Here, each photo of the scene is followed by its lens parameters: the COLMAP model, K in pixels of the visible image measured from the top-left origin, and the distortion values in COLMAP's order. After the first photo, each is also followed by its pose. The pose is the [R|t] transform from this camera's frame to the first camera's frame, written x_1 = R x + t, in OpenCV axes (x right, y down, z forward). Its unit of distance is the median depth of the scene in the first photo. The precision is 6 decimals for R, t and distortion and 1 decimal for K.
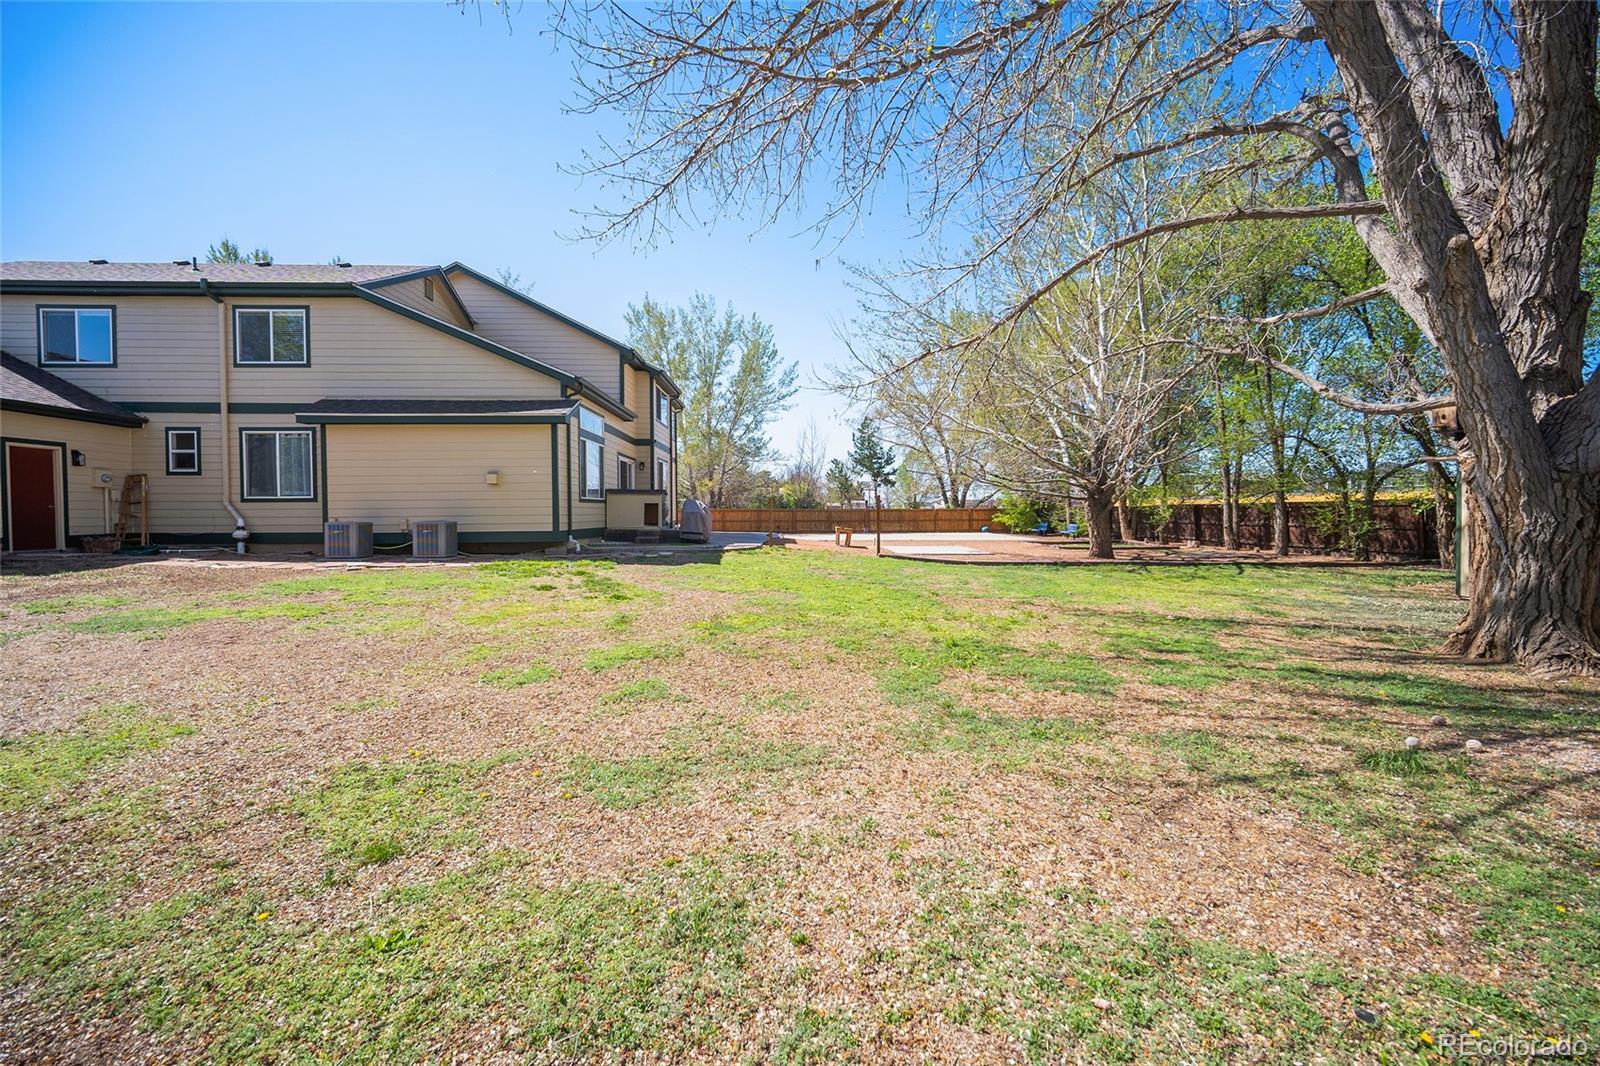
lens RADIAL K [[625.8, 0, 805.2], [0, 625.8, 526.1], [0, 0, 1]] dist [-0.002785, -0.000134]
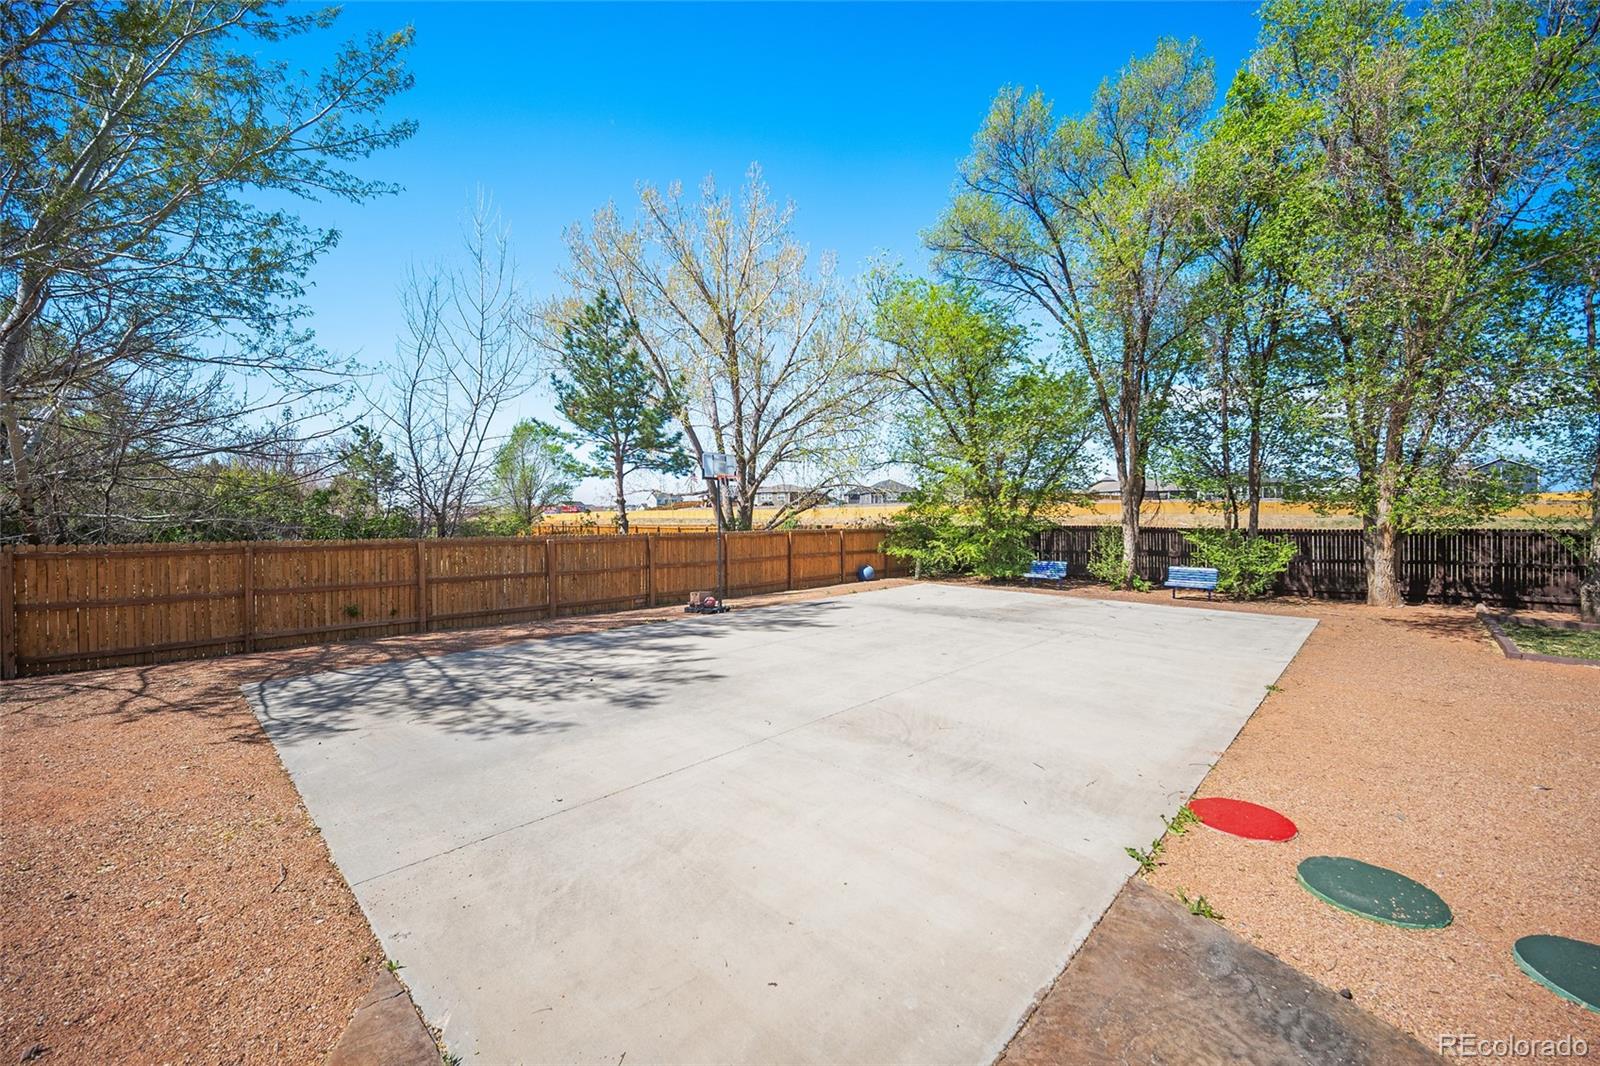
lens RADIAL K [[625.8, 0, 805.2], [0, 625.8, 526.1], [0, 0, 1]] dist [-0.002785, -0.000134]
pose [[0.710393, -0.006241, 0.703778, -0.087643], [0.014530, 0.999878, -0.005800, -0.027447], [-0.703655, 0.014346, 0.710396, 0.661388]]
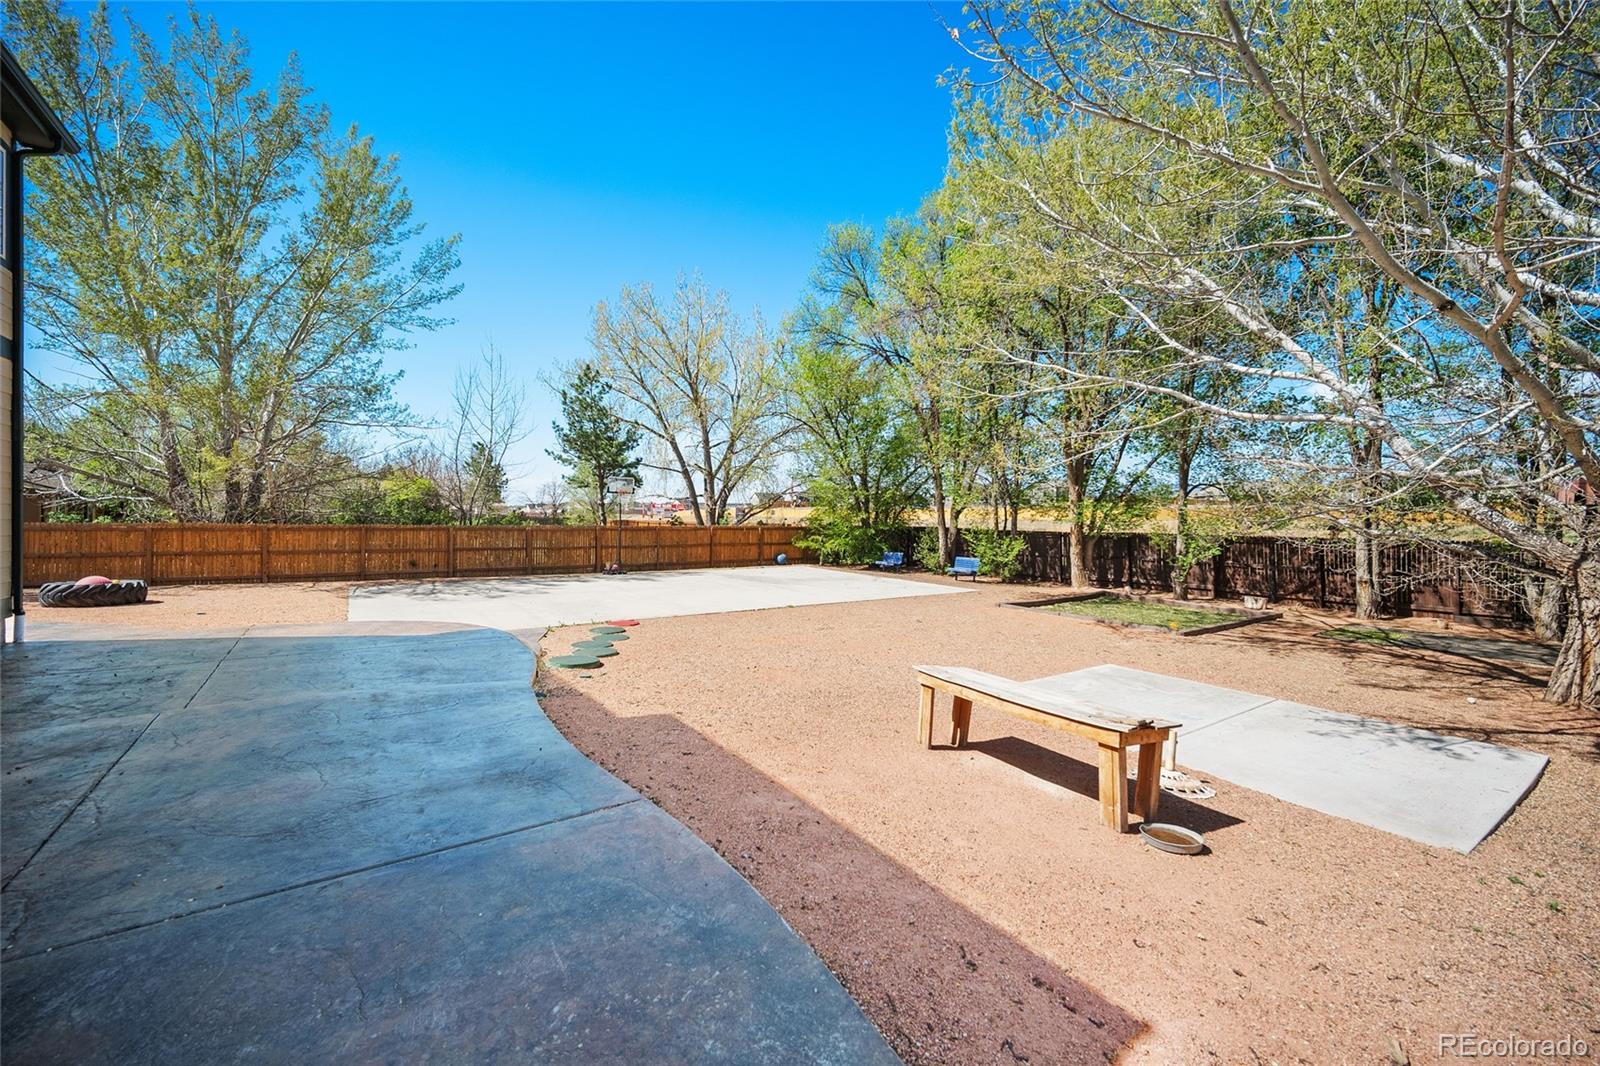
lens RADIAL K [[636.6, 0, 799.3], [0, 636.6, 517.1], [0, 0, 1]] dist [-0.000775, -0.000128]
pose [[0.833618, 0.015222, 0.552132, -0.063890], [-0.004122, 0.999764, -0.021340, -0.023166], [-0.552326, 0.015514, 0.833484, 0.416023]]
